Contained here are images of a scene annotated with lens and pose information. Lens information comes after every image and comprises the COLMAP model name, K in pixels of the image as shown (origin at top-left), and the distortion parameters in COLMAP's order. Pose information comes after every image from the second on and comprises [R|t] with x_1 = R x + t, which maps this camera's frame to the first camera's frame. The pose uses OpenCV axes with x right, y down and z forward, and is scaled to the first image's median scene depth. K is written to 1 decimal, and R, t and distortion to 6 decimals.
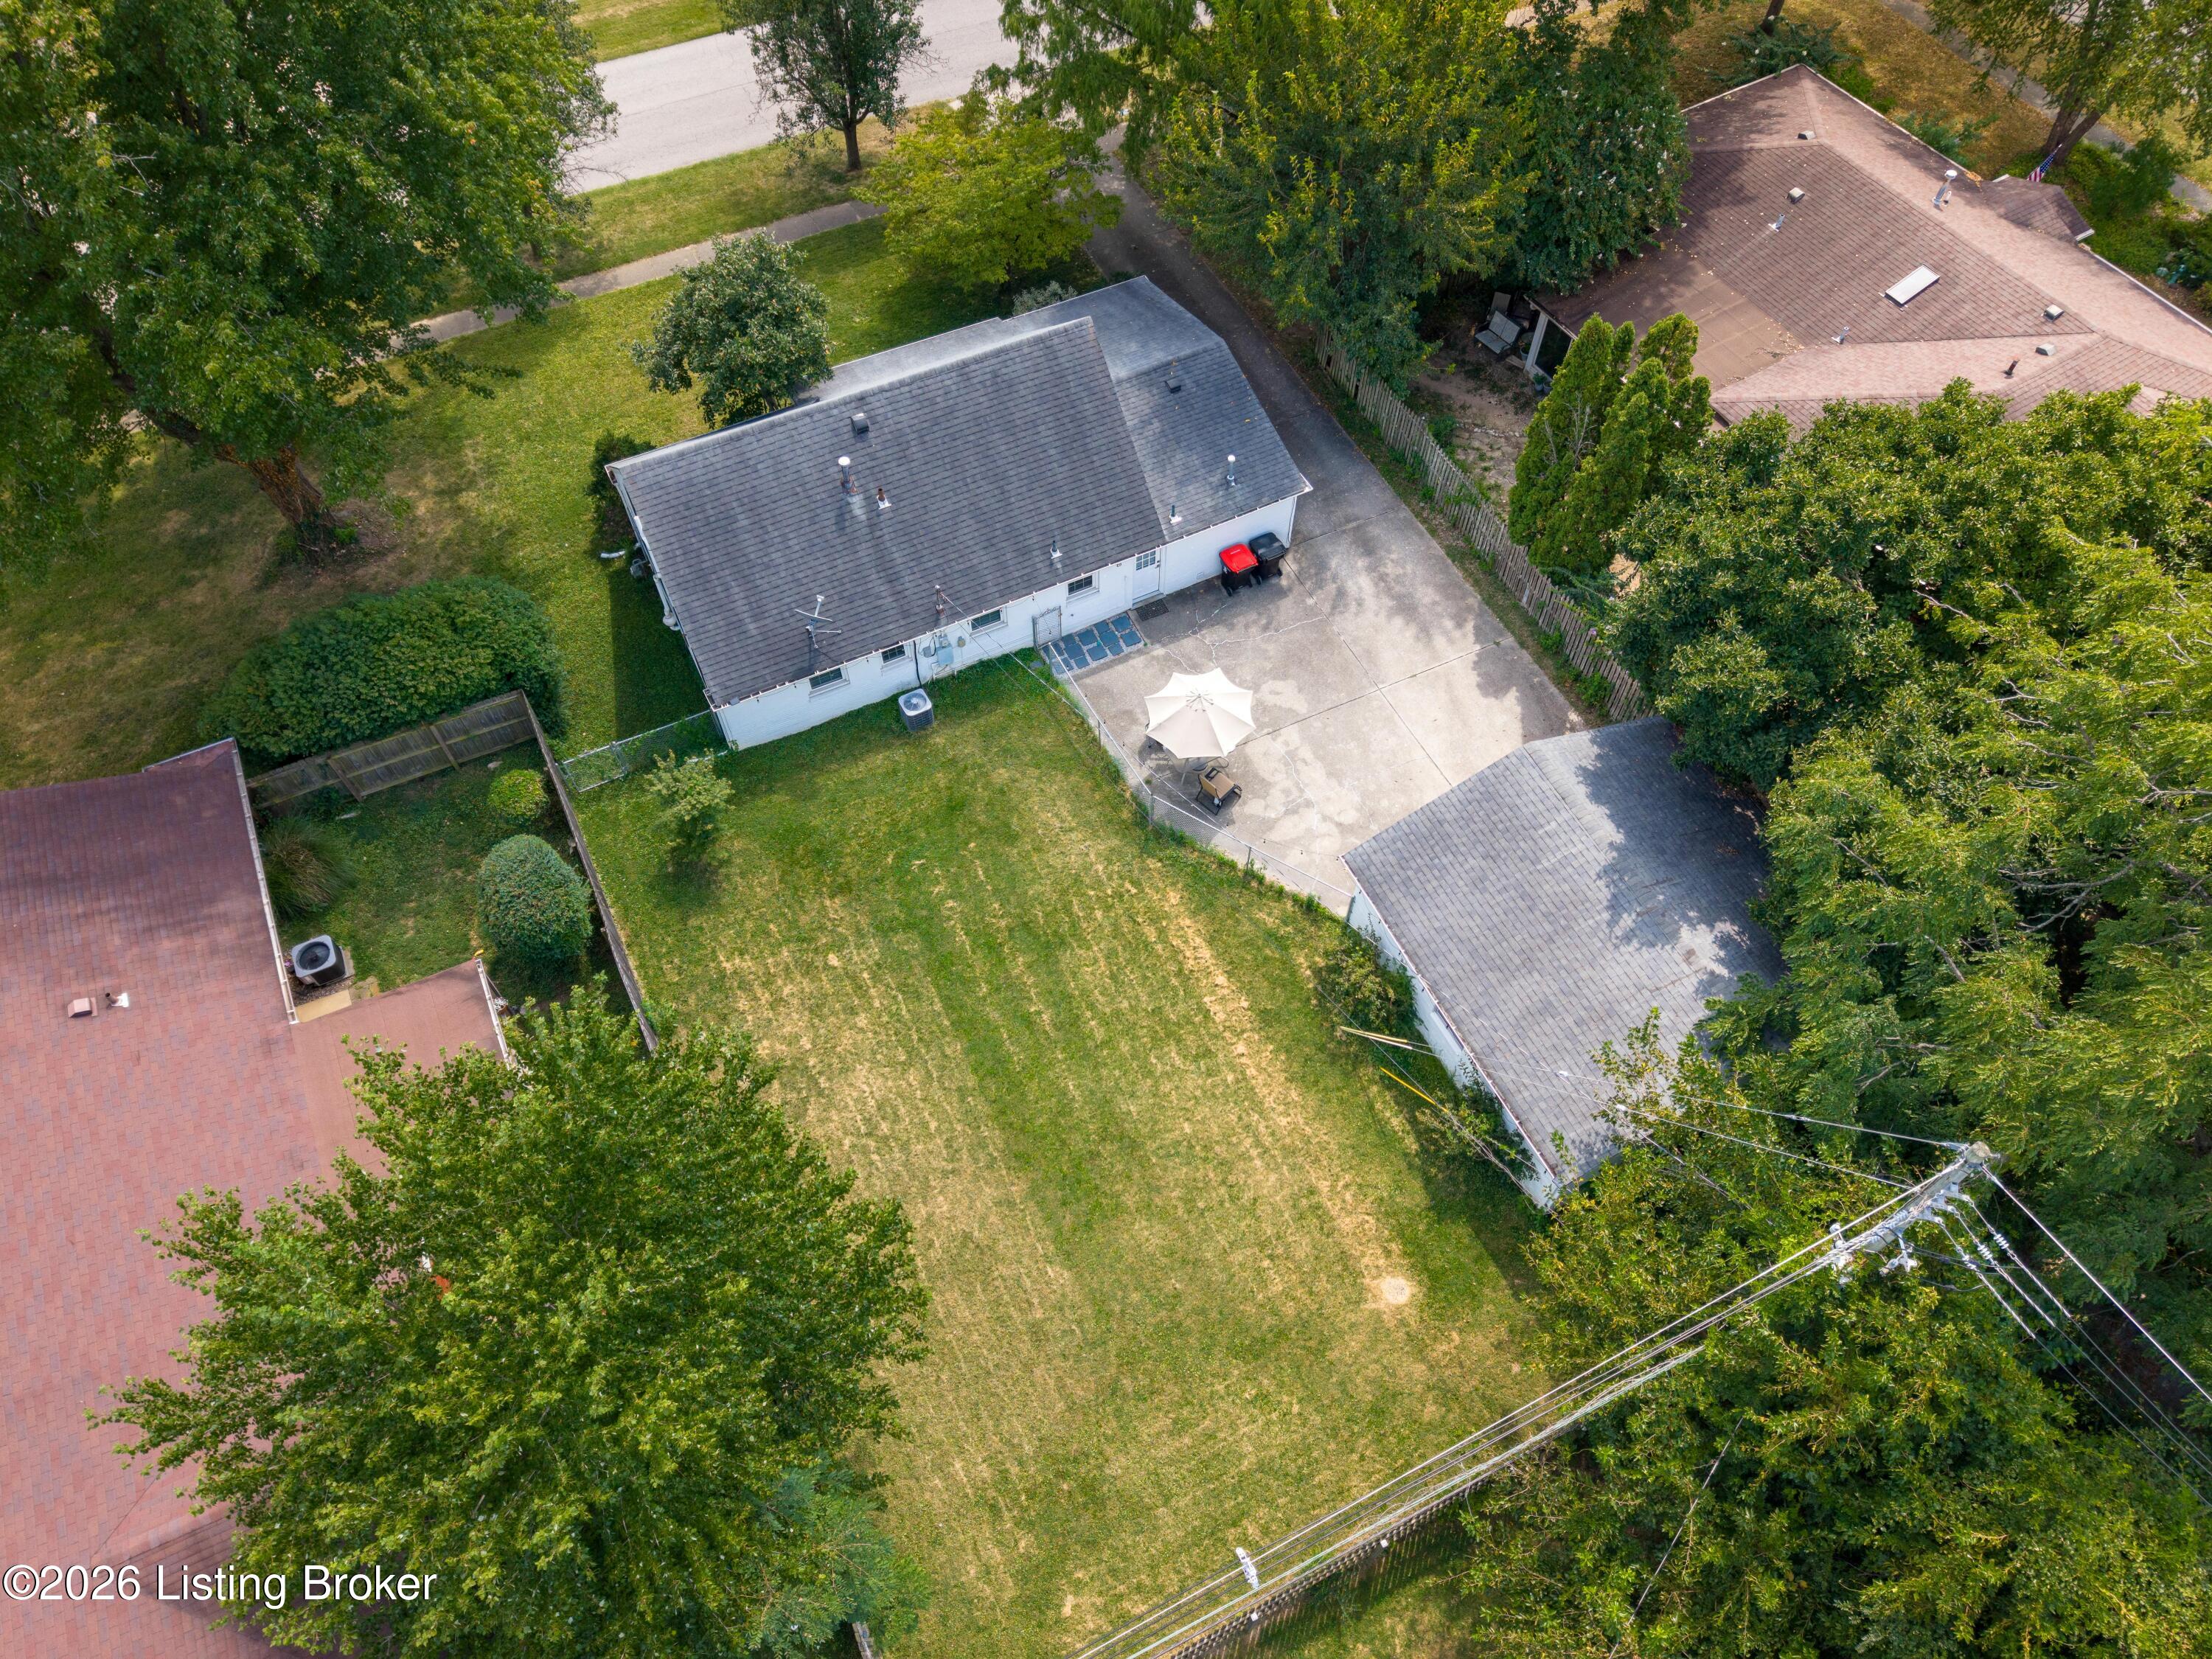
lens RADIAL K [[1542.8, 0, 1107.6], [0, 1542.8, 872.8], [0, 0, 1]] dist [-0.002480, -0.005322]
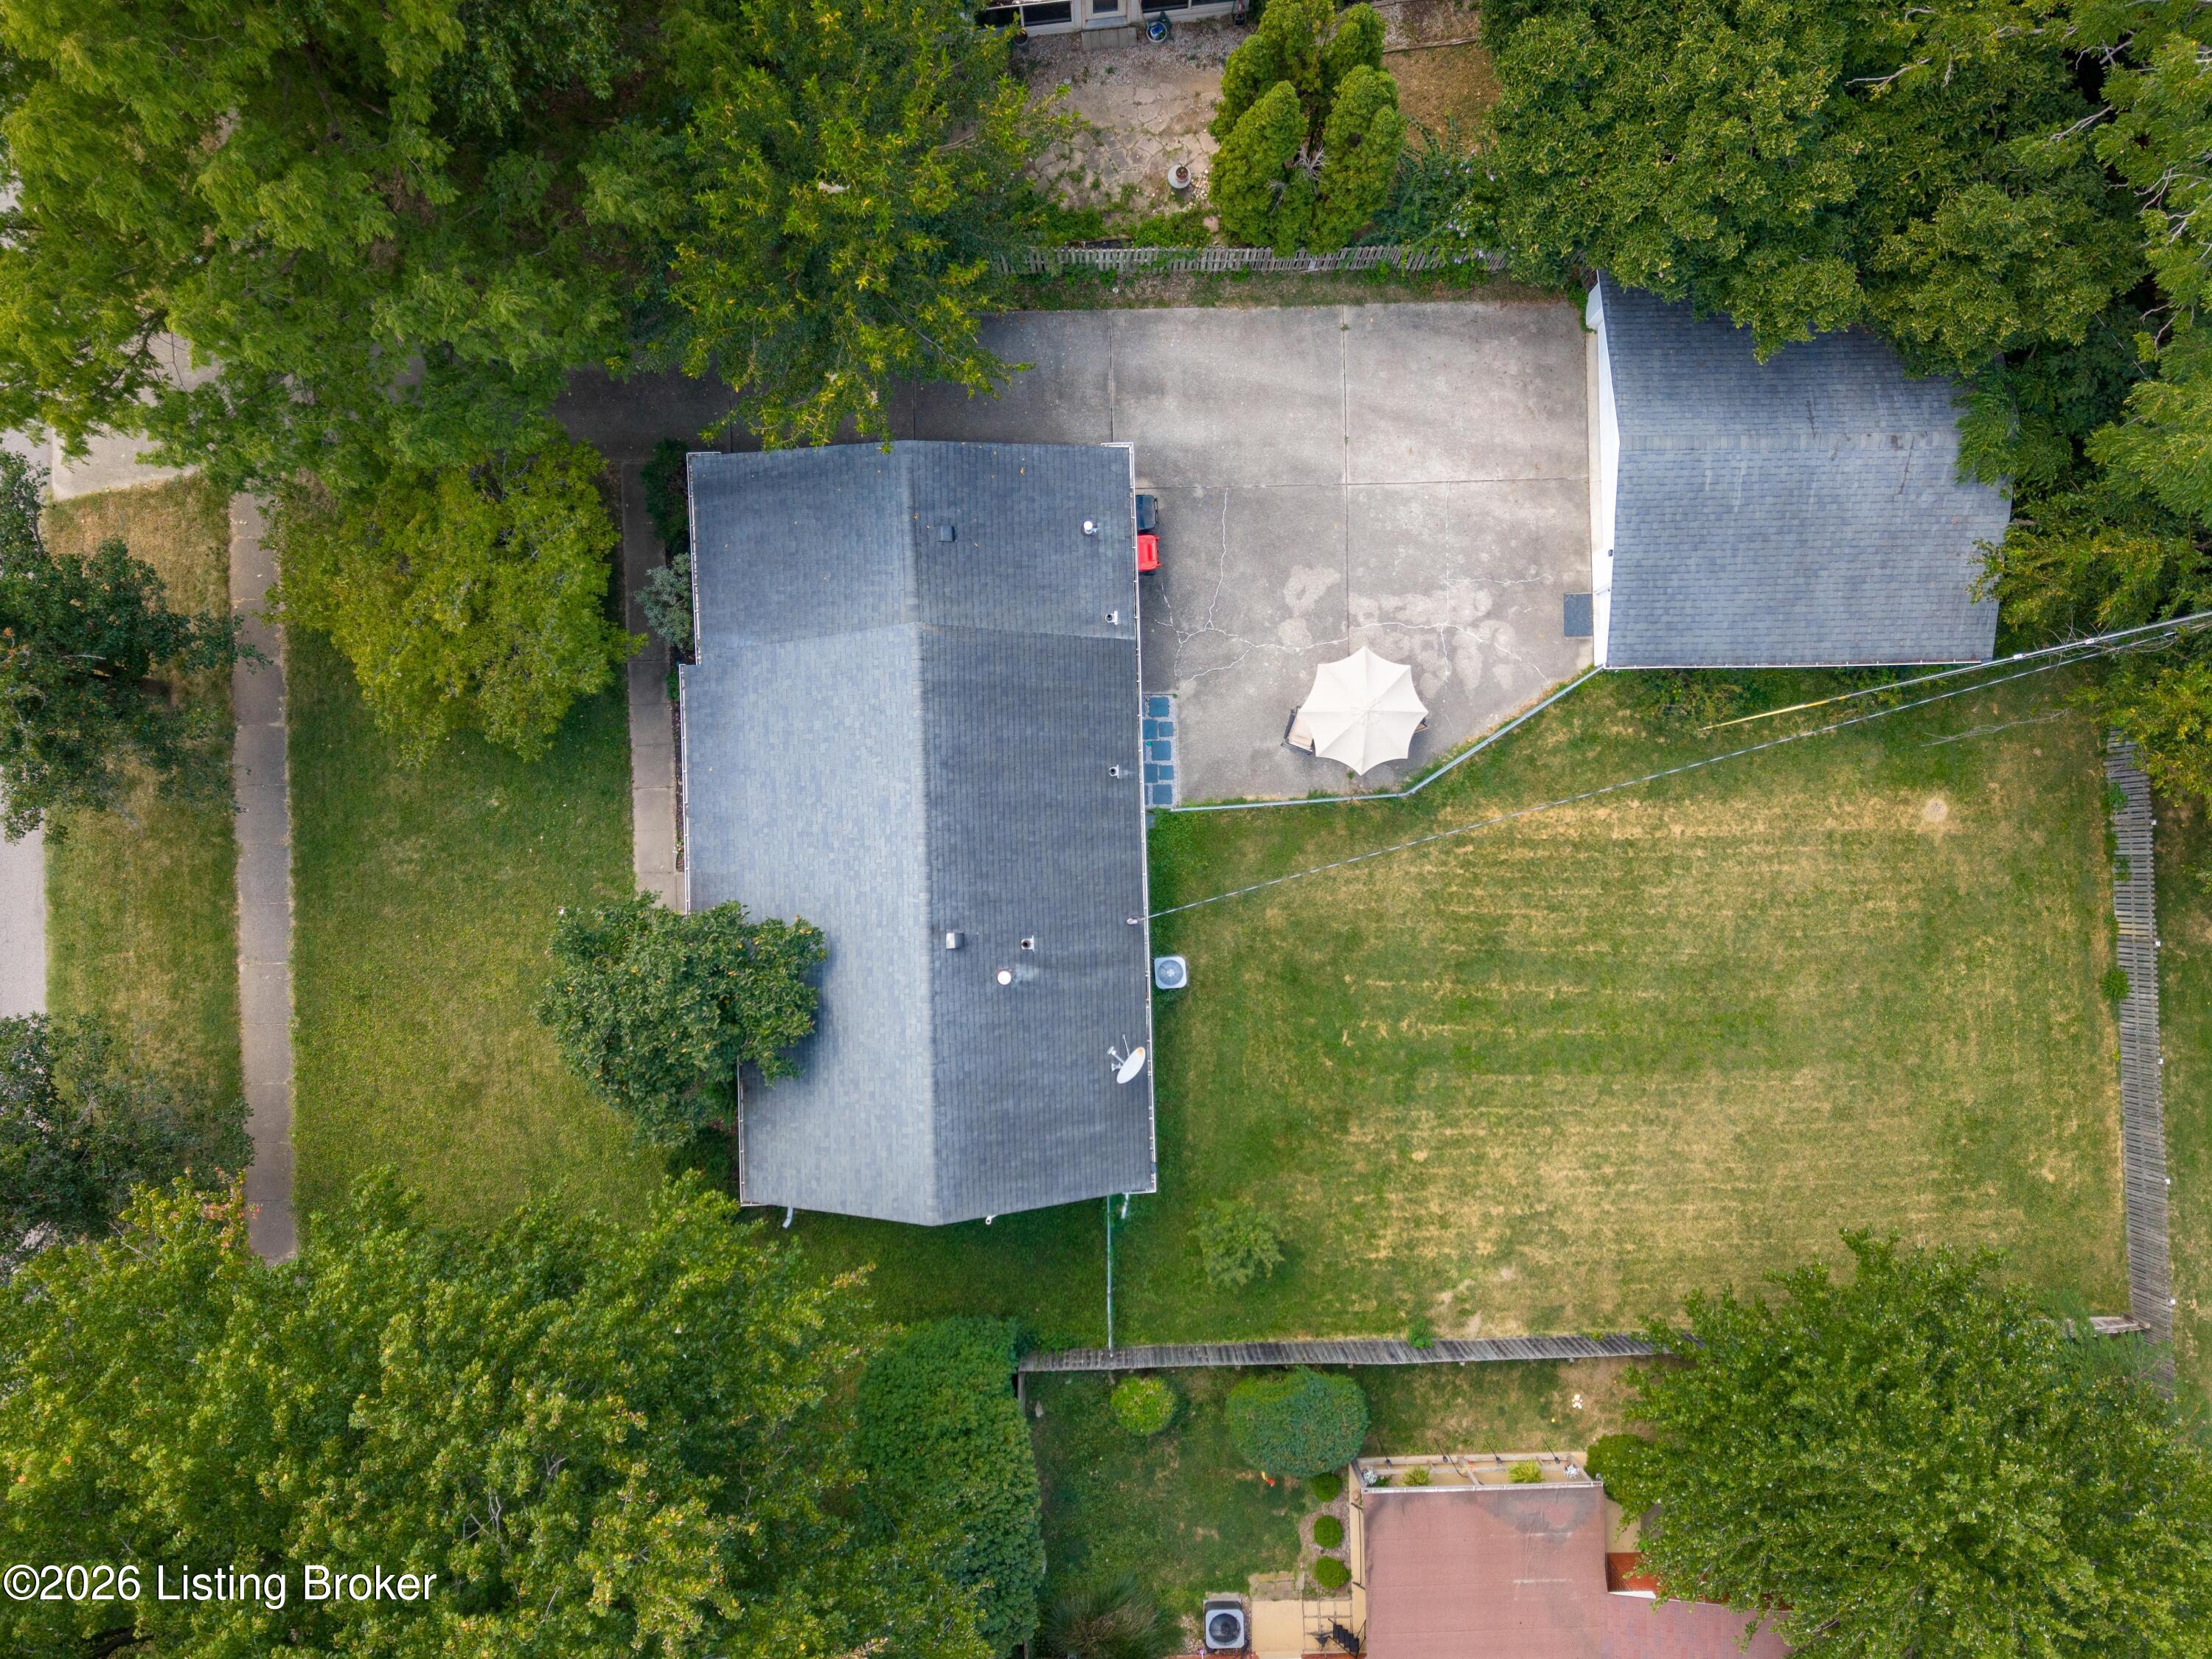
lens RADIAL K [[1542.8, 0, 1107.6], [0, 1542.8, 872.8], [0, 0, 1]] dist [-0.002480, -0.005322]
pose [[0.412749, -0.910816, -0.007250, -0.090063], [0.762712, 0.341261, 0.549374, -0.737653], [-0.497904, -0.232284, 0.835545, 0.318952]]
